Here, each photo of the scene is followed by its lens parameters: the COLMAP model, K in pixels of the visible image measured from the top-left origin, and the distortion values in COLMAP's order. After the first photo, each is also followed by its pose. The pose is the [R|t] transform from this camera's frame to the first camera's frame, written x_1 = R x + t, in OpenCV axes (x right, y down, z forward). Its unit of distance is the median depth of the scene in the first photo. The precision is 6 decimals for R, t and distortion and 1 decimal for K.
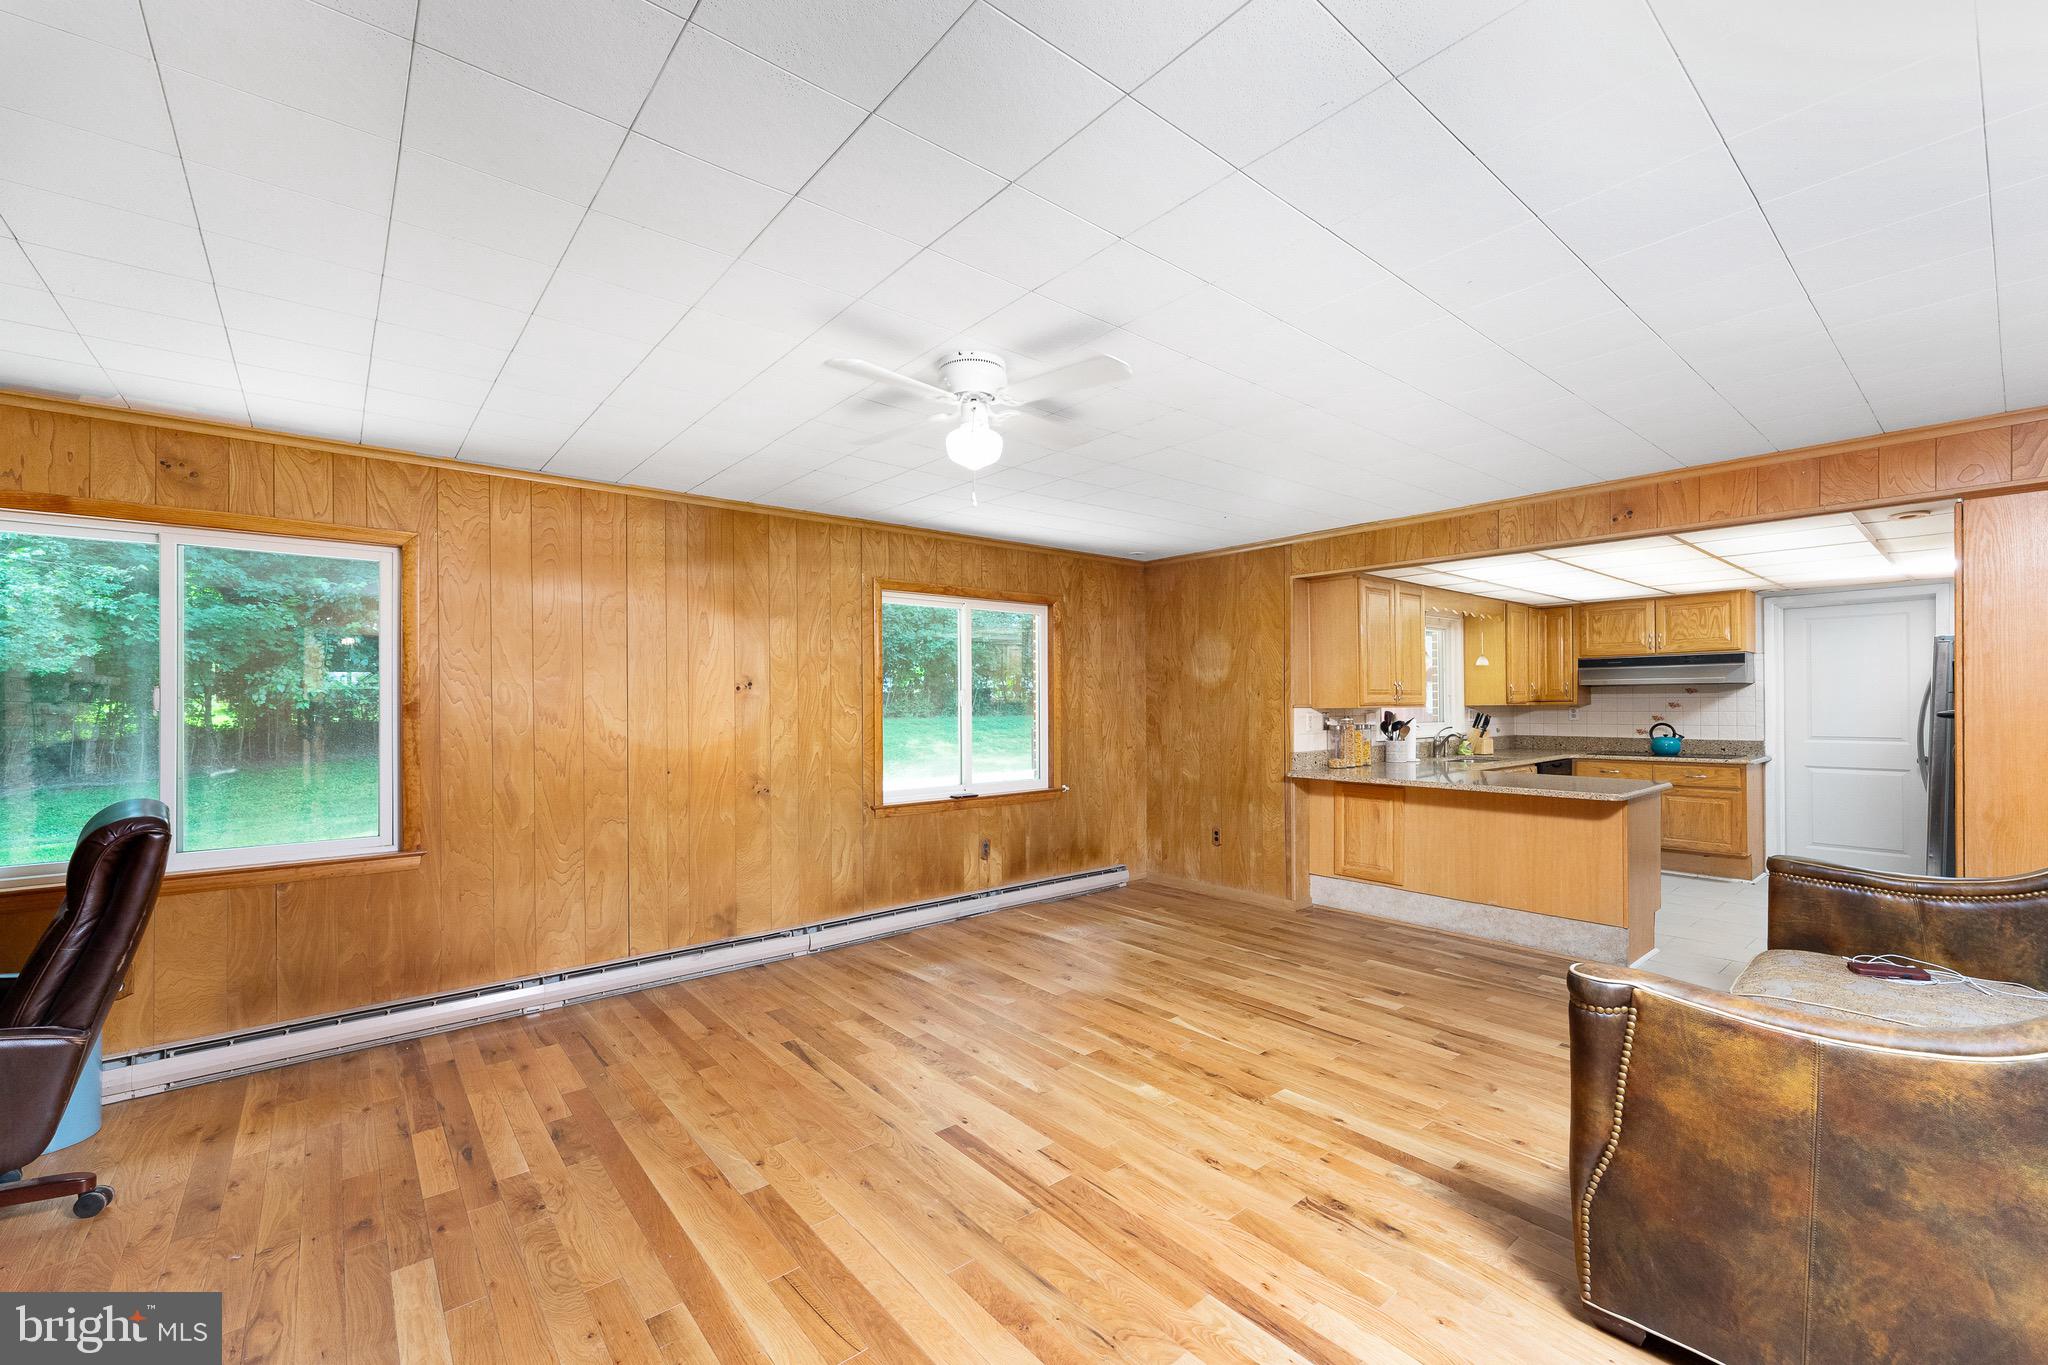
lens RADIAL K [[842.0, 0, 1031.0], [0, 842.0, 692.8], [0, 0, 1]] dist [-0.000781, -0.000095]
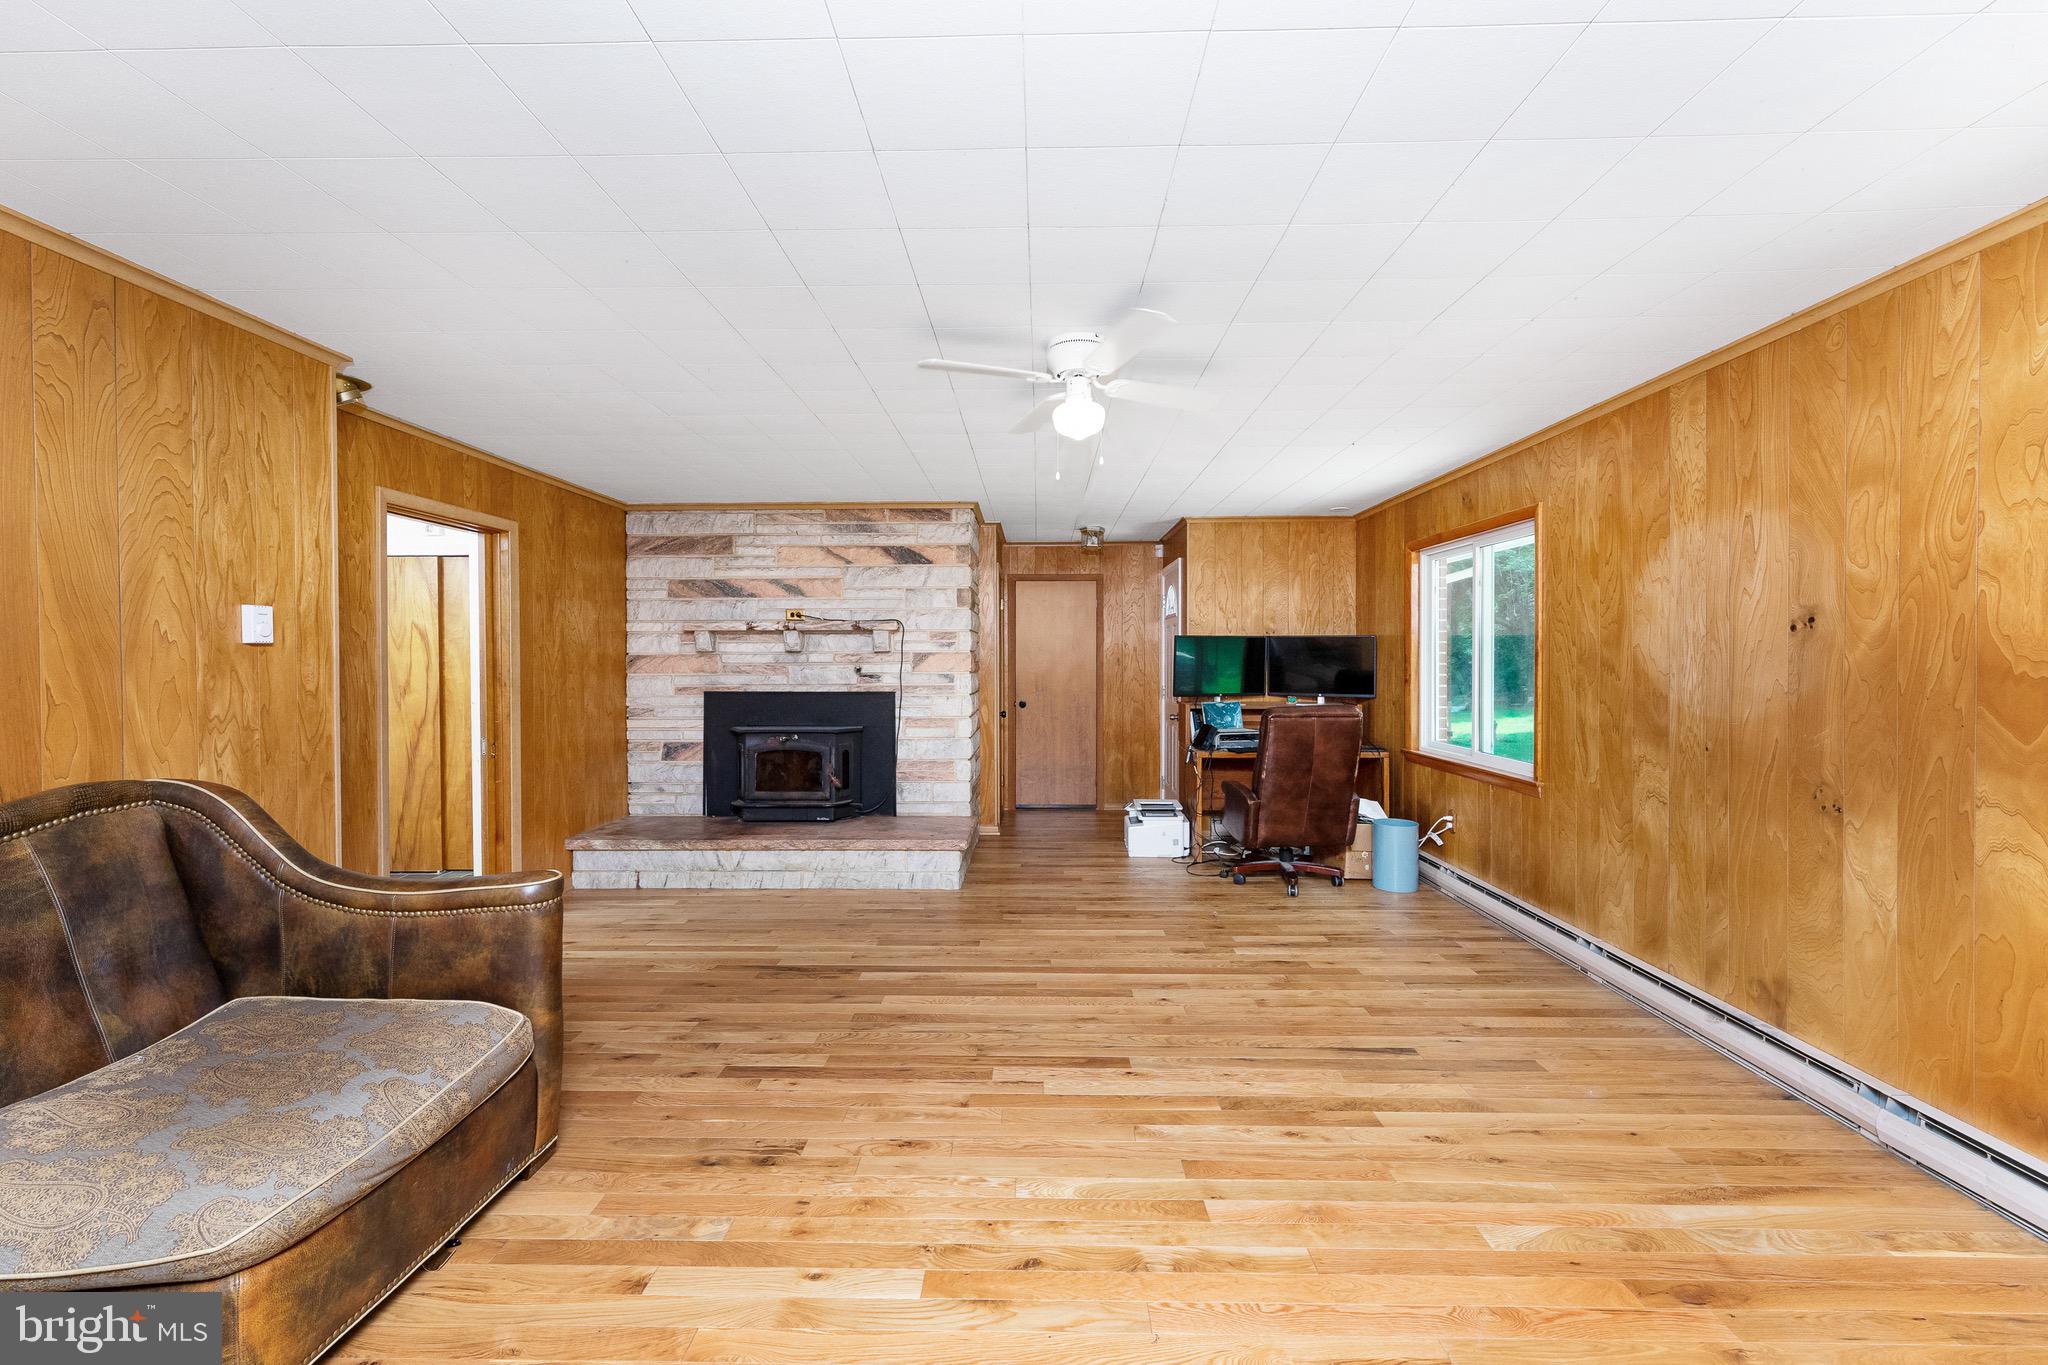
lens RADIAL K [[842.0, 0, 1025.1], [0, 842.0, 672.7], [0, 0, 1]] dist [-0.000781, -0.000095]
pose [[-0.656792, 0.023507, -0.753706, 0.634510], [0.016503, 0.999723, 0.016798, 0.009256], [0.753892, -0.001406, -0.656997, 1.322368]]
